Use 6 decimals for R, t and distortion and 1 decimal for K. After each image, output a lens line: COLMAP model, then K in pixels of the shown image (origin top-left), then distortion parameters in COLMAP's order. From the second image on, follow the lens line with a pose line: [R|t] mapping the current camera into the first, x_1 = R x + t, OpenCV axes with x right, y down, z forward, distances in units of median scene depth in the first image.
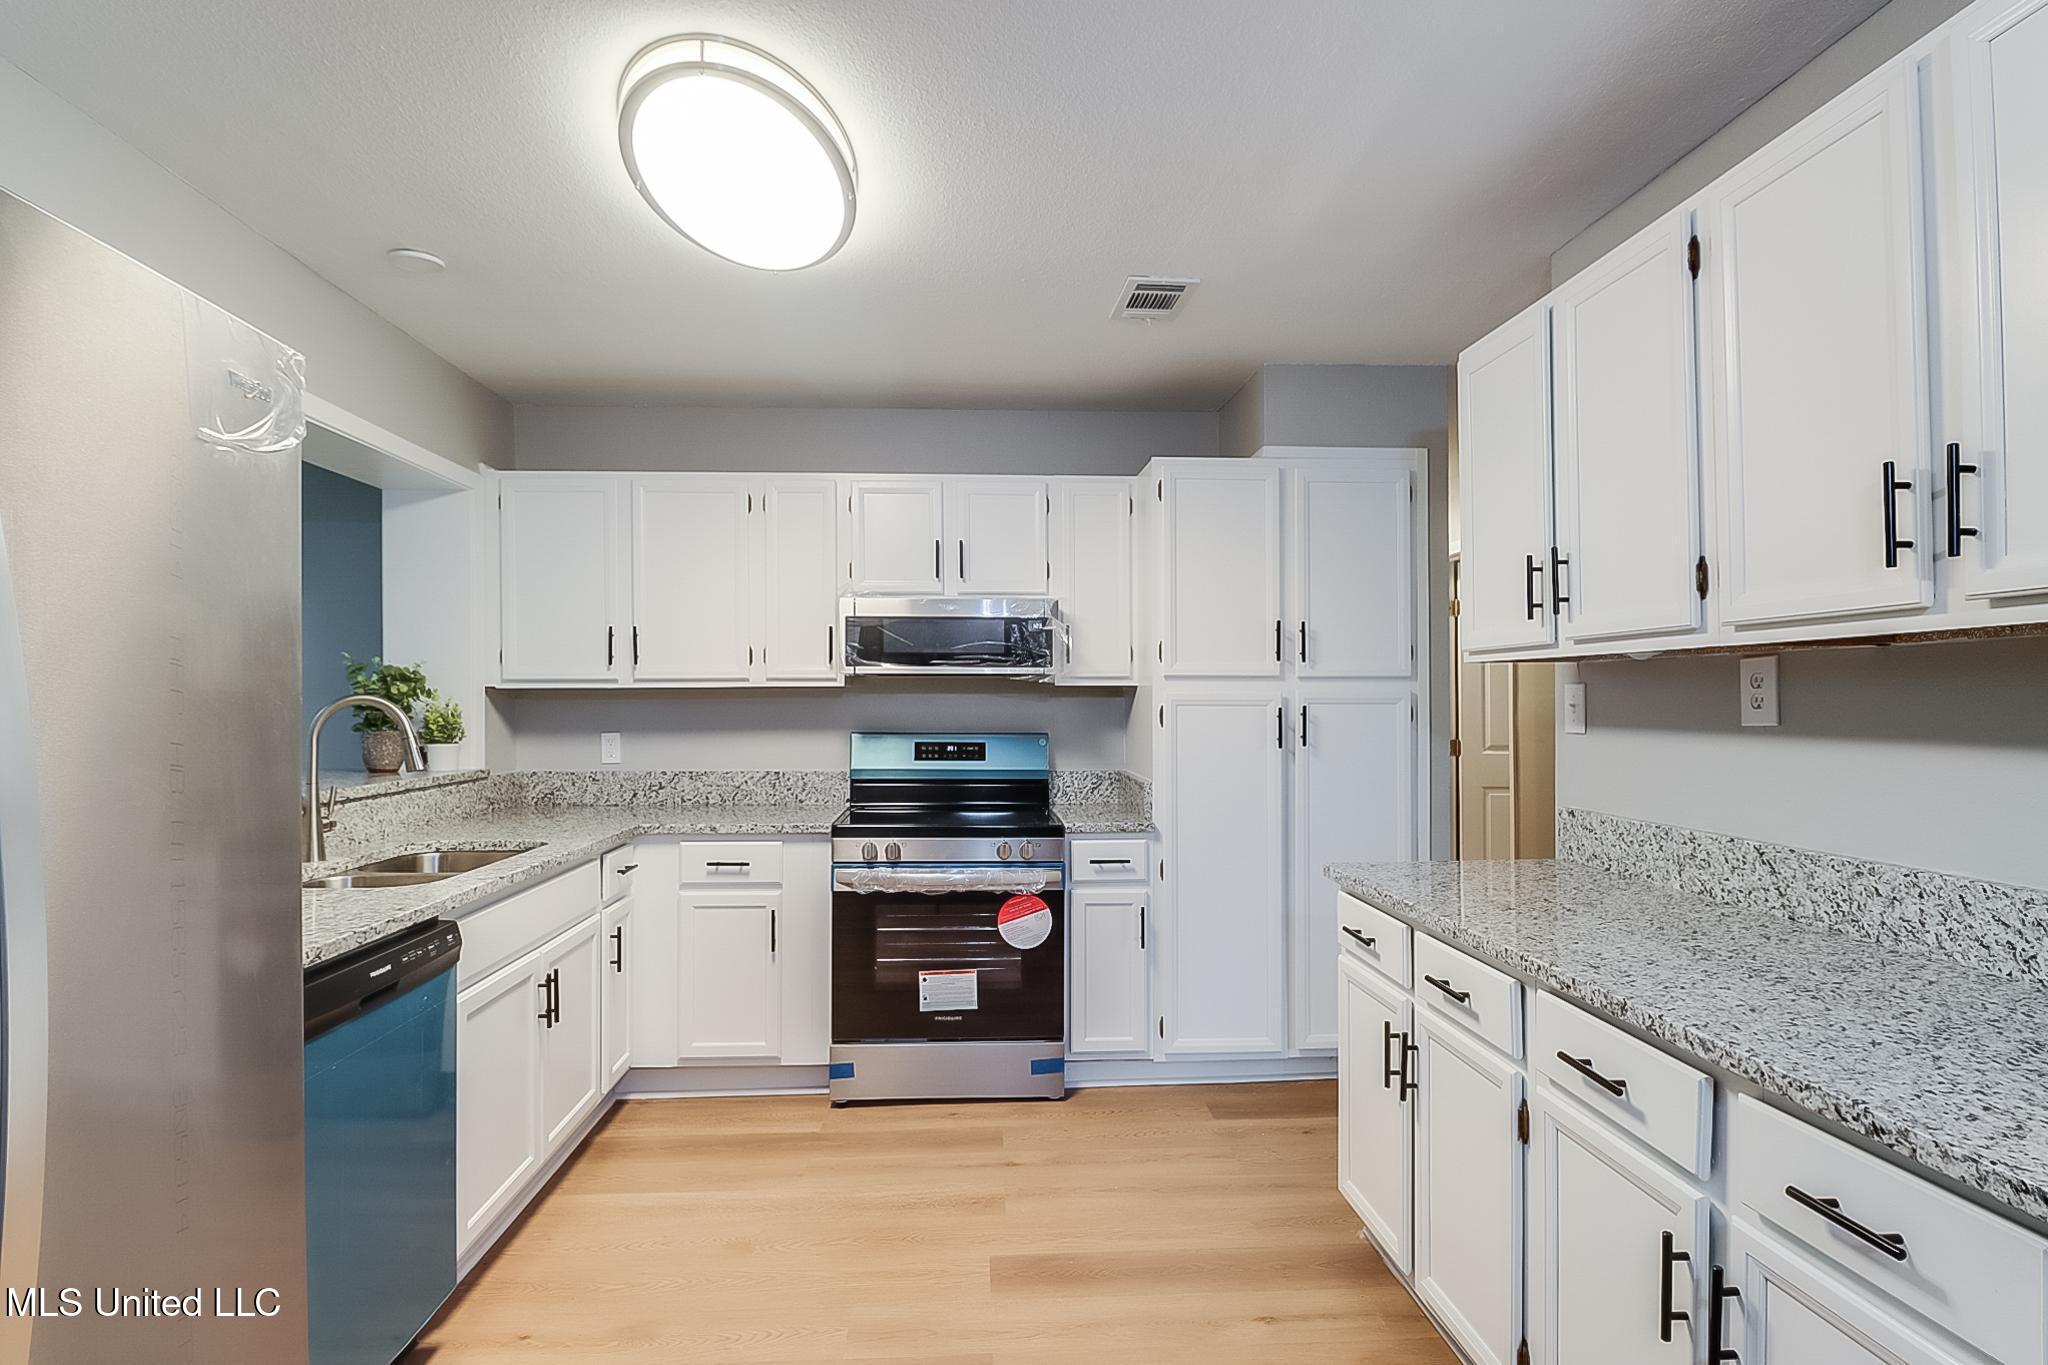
lens RADIAL K [[1018.0, 0, 1019.5], [0, 1018.0, 693.9], [0, 0, 1]] dist [0.006730, -0.018949]
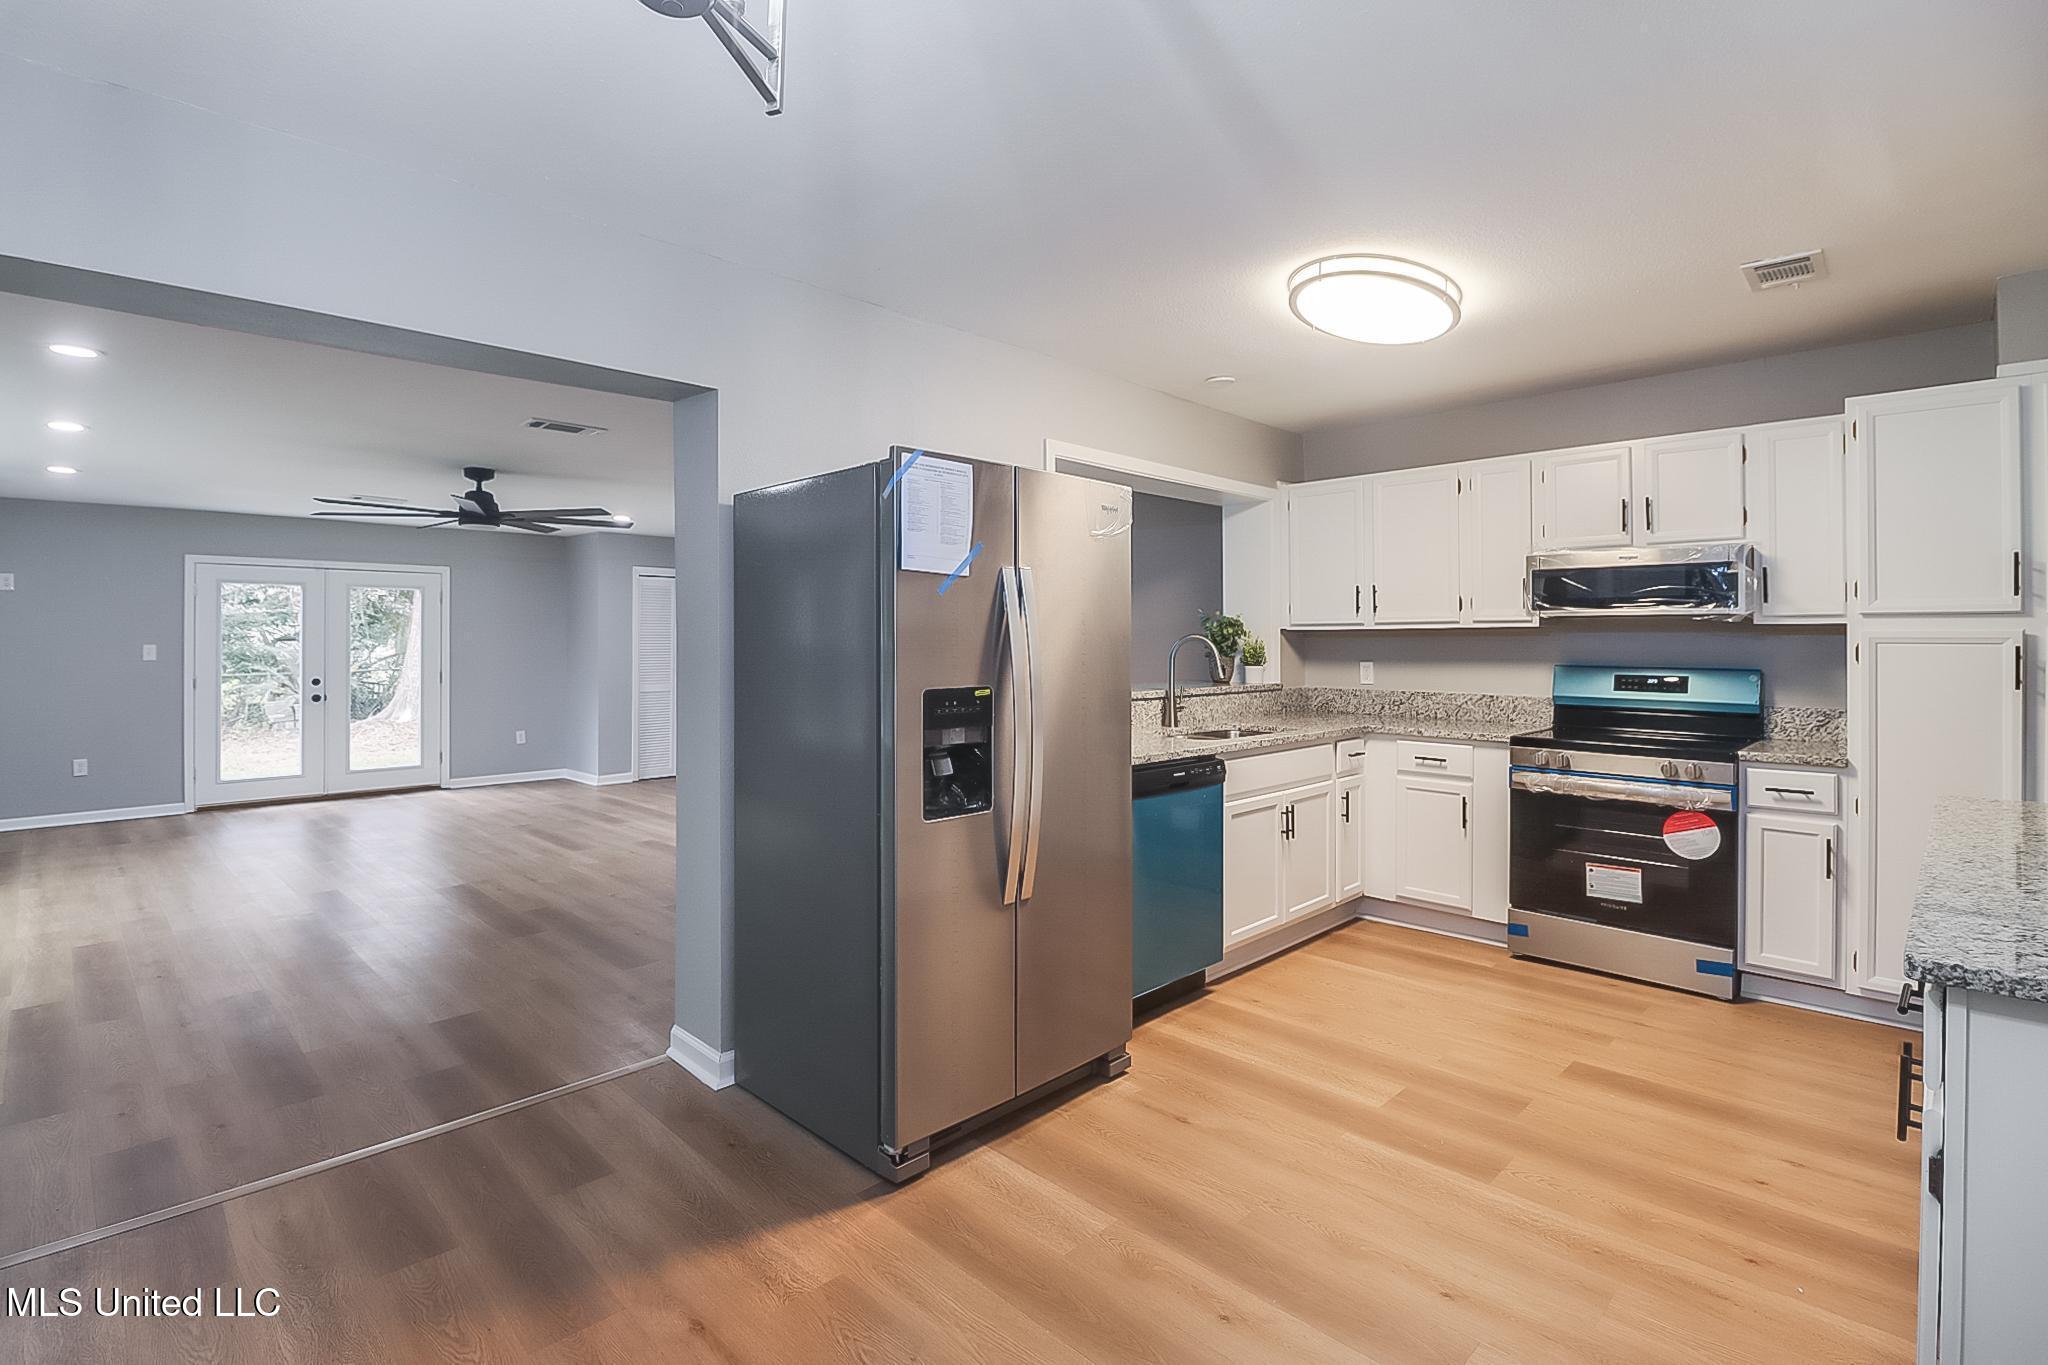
lens RADIAL K [[956.0, 0, 1008.7], [0, 956.0, 651.0], [0, 0, 1]] dist [0.003236, -0.015722]
pose [[0.659654, 0.009787, -0.751506, 0.297313], [0.004965, 0.999837, 0.017379, -0.001433], [0.751553, -0.015195, 0.659497, -0.257422]]
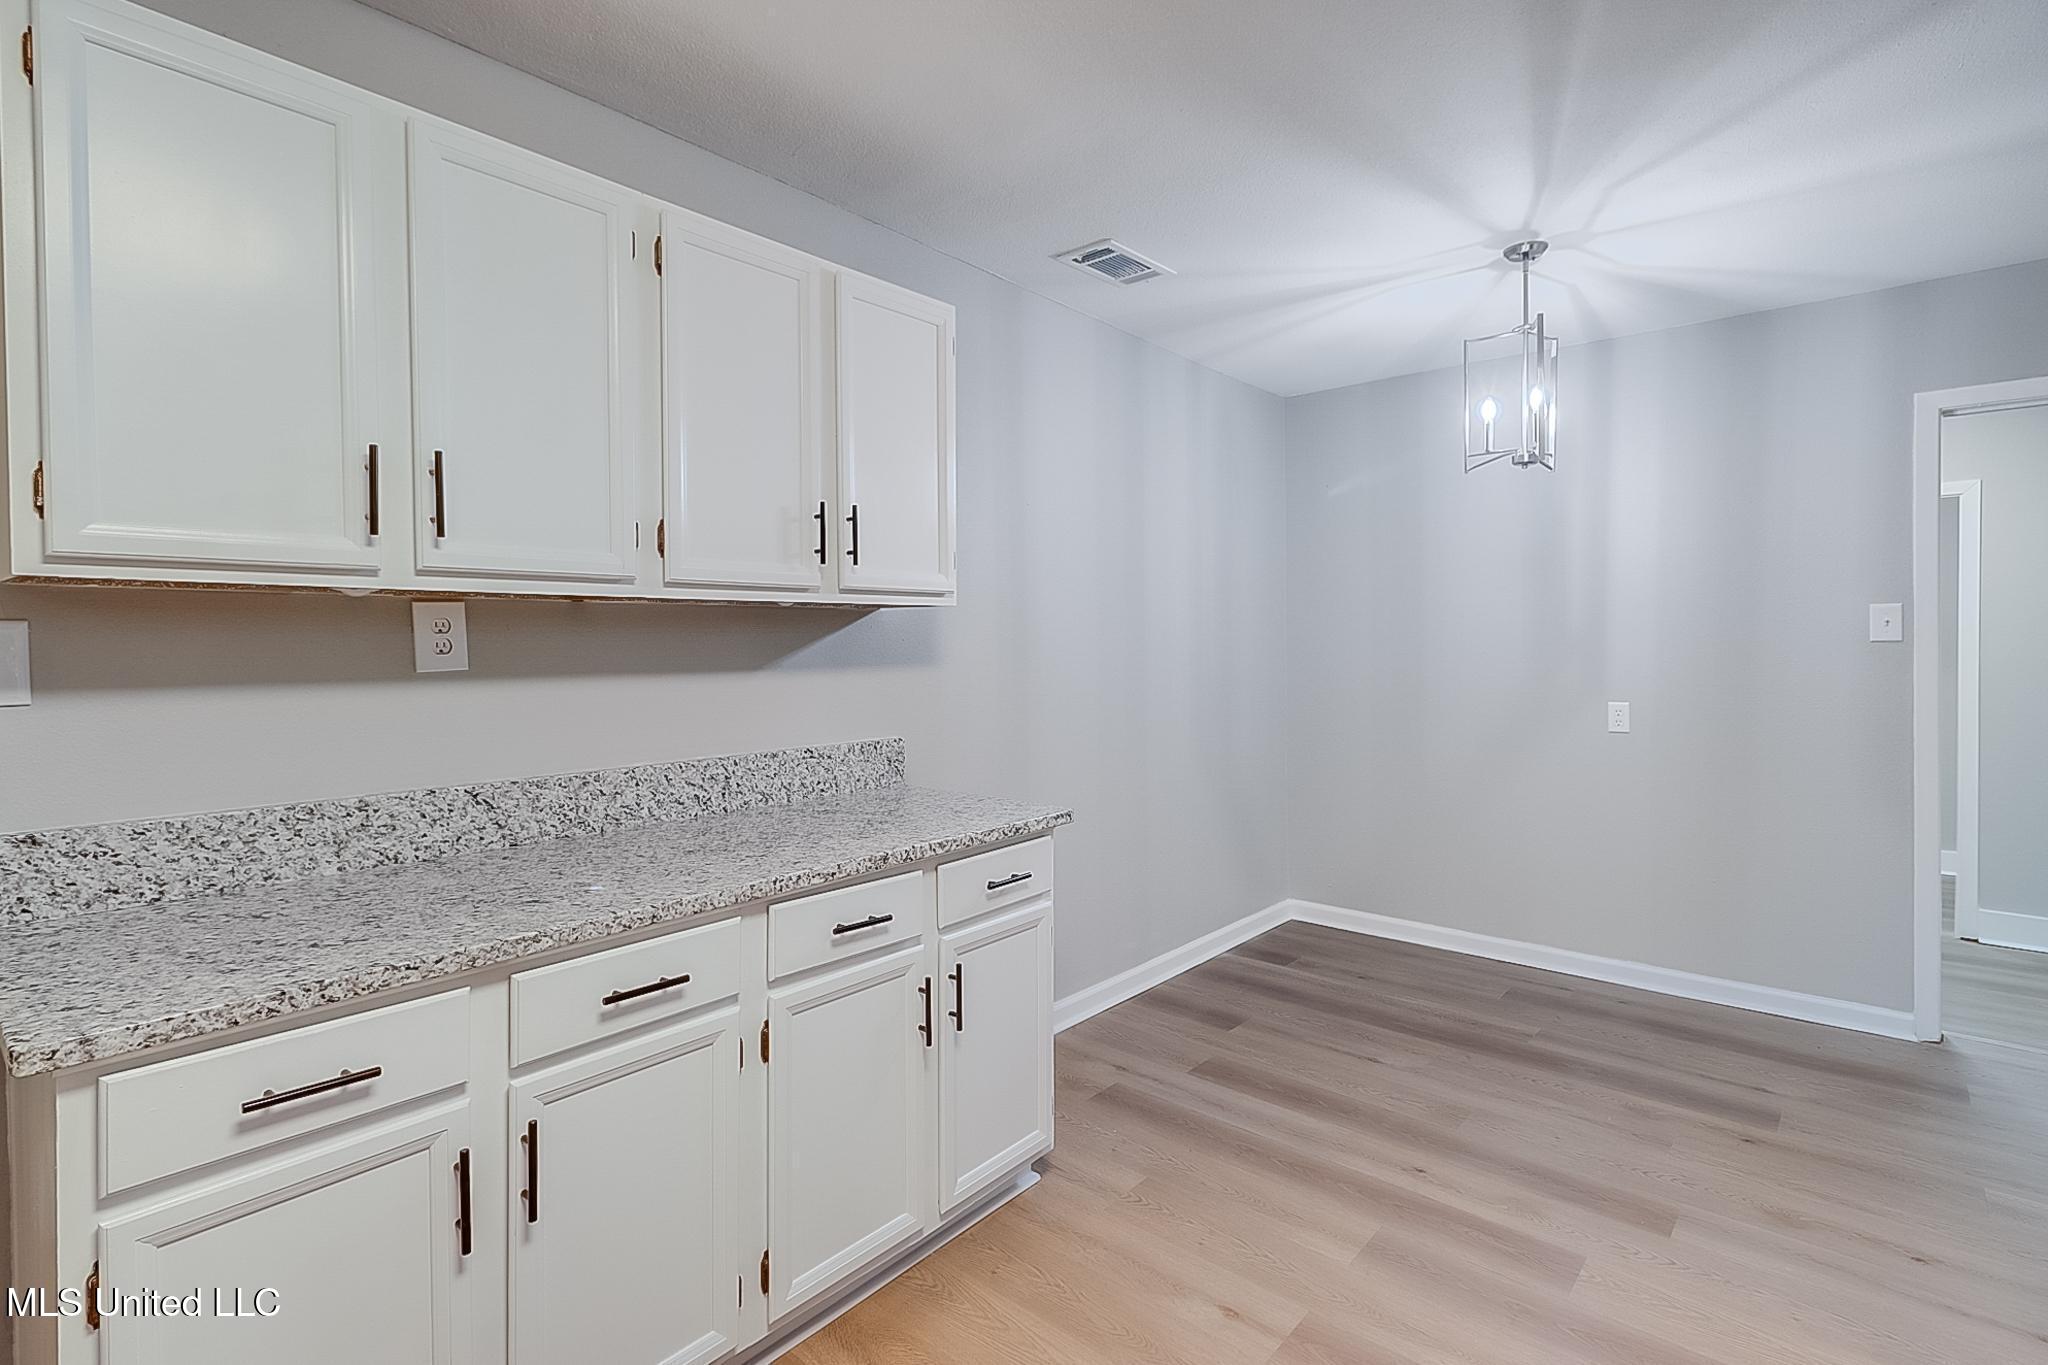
lens RADIAL K [[956.0, 0, 1008.7], [0, 956.0, 651.0], [0, 0, 1]] dist [0.003236, -0.015722]
pose [[-0.716086, 0.002710, 0.698007, -0.186232], [0.007077, 0.999969, 0.003379, 0.007034], [-0.697976, 0.007360, -0.716083, 0.746921]]
